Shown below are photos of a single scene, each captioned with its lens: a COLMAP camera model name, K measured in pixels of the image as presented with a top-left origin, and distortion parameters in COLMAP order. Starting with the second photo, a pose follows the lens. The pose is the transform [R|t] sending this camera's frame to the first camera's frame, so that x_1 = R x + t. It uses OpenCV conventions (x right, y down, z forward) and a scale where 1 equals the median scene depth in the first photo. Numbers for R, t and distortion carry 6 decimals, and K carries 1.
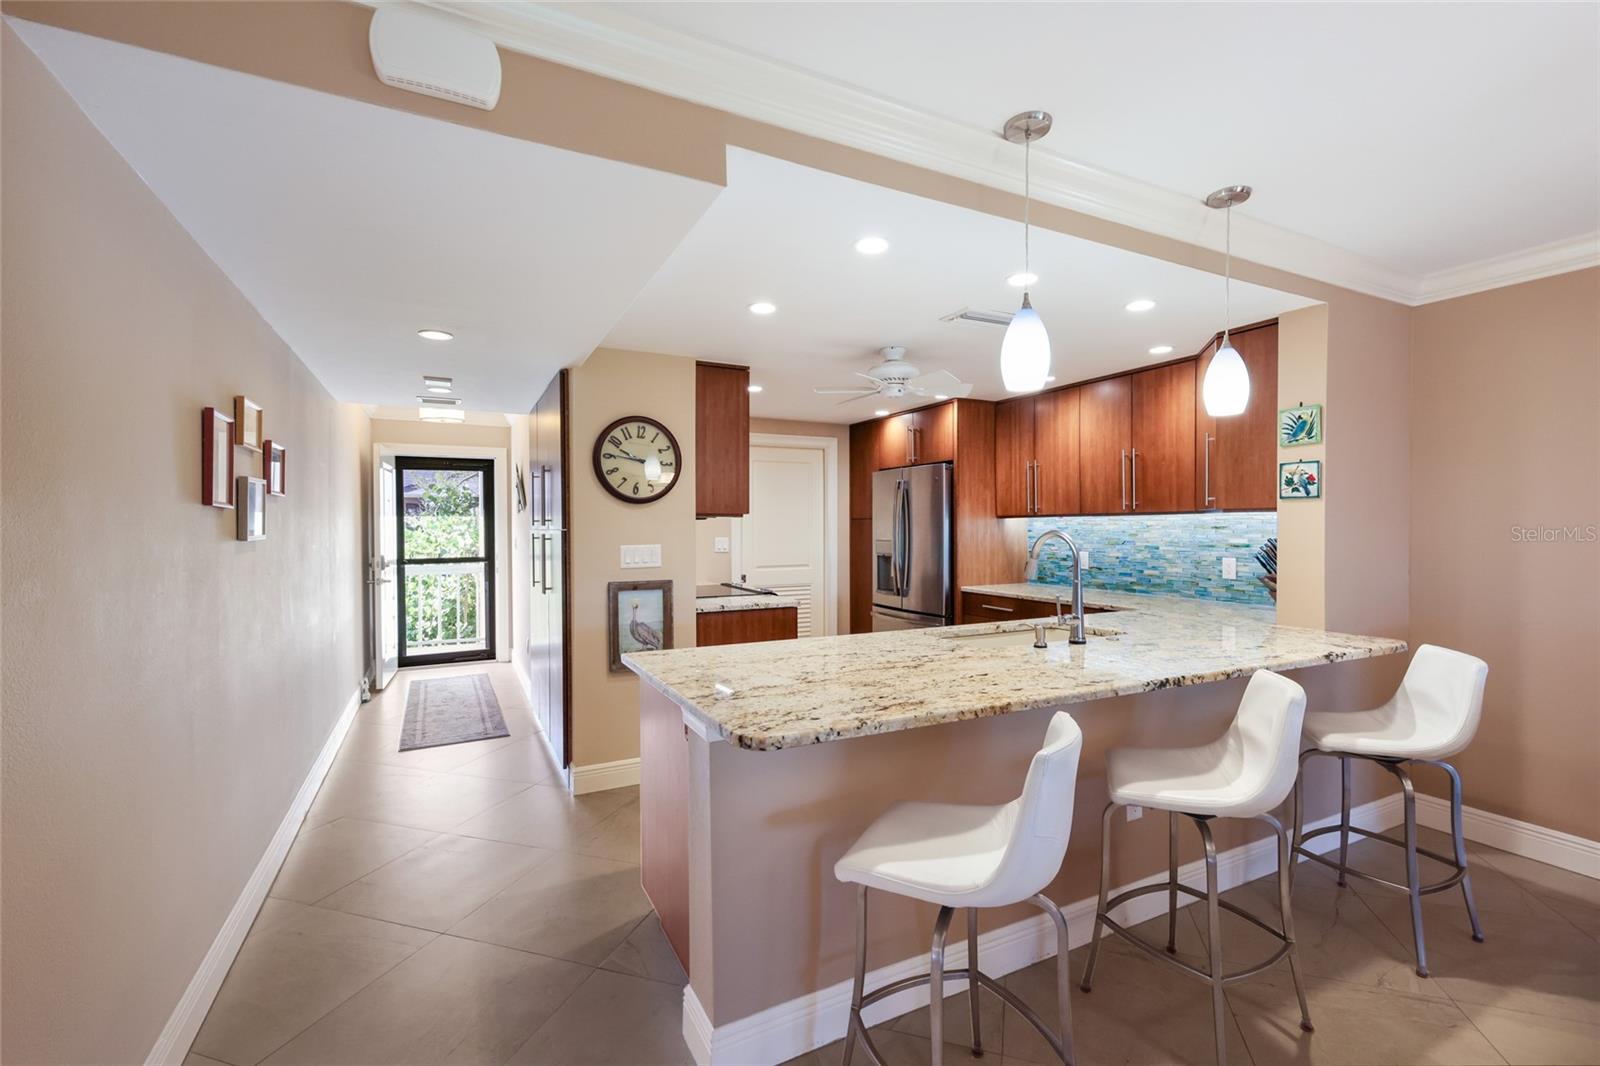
lens RADIAL K [[696.0, 0, 802.6], [0, 696.0, 530.0], [0, 0, 1]] dist [0.008212, -0.000317]
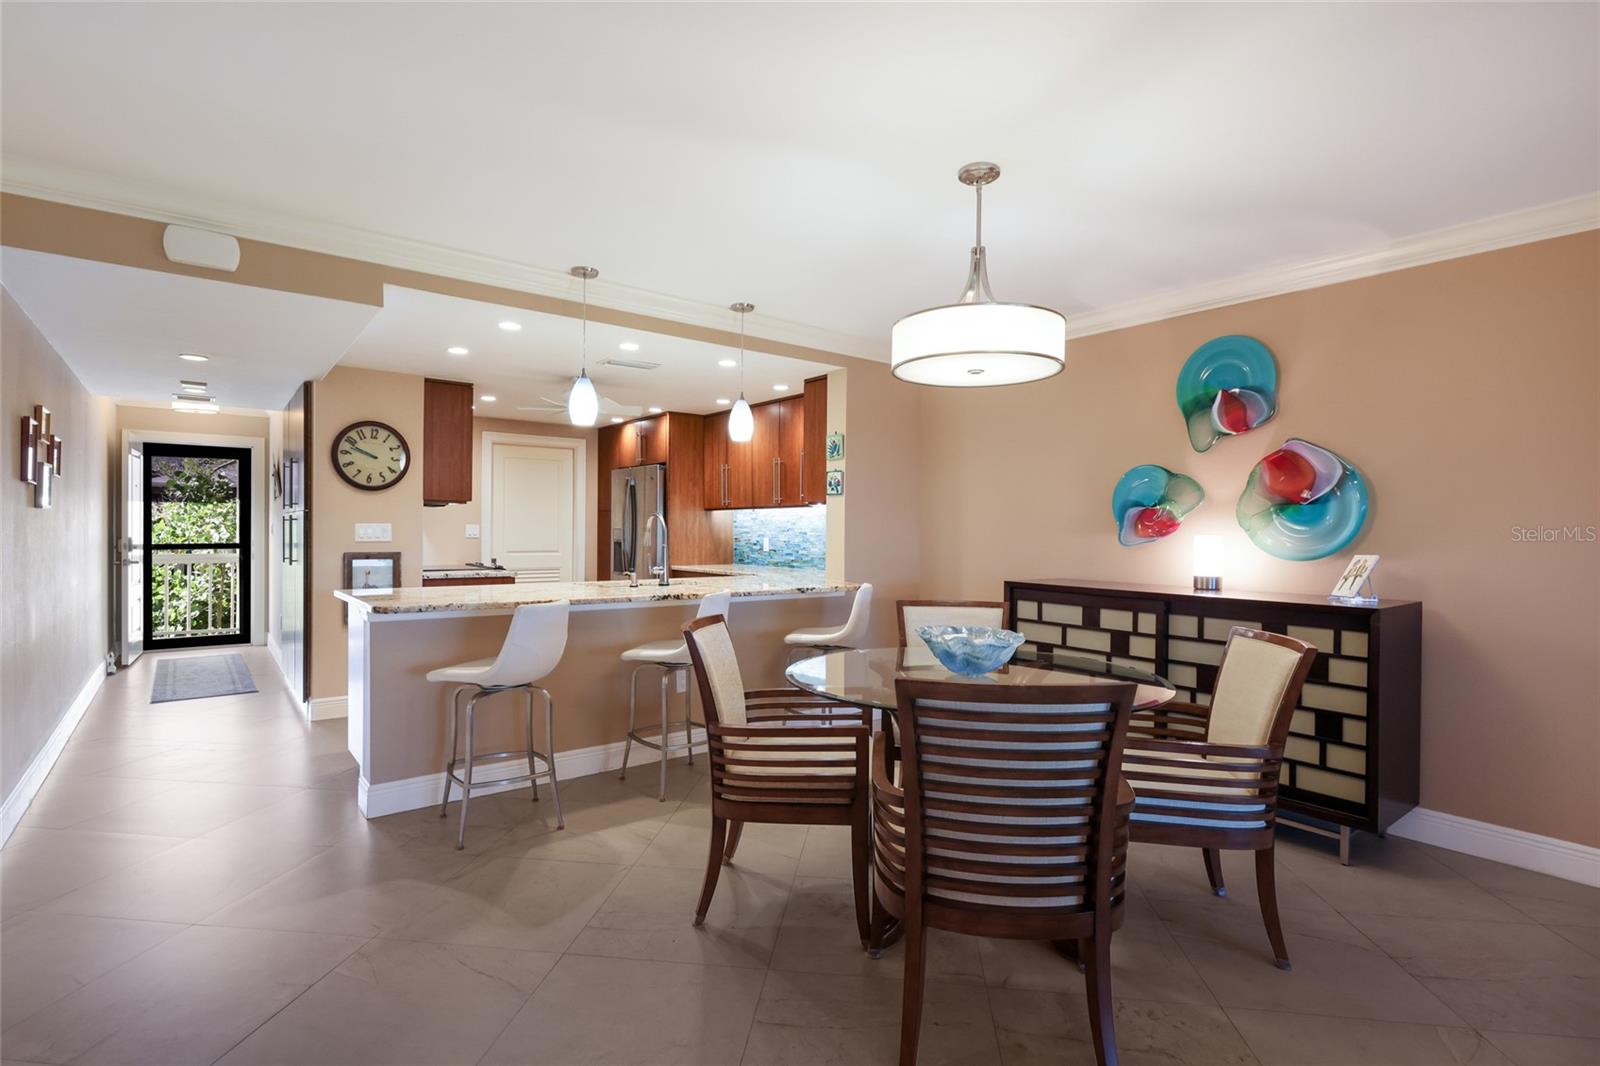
lens RADIAL K [[777.4, 0, 794.4], [0, 777.4, 531.6], [0, 0, 1]] dist [0.000252, 0.000269]
pose [[0.982993, 0.011203, 0.183300, 0.197569], [-0.010551, 0.999934, -0.004533, 0.026377], [-0.183339, 0.002522, 0.983047, -0.396747]]
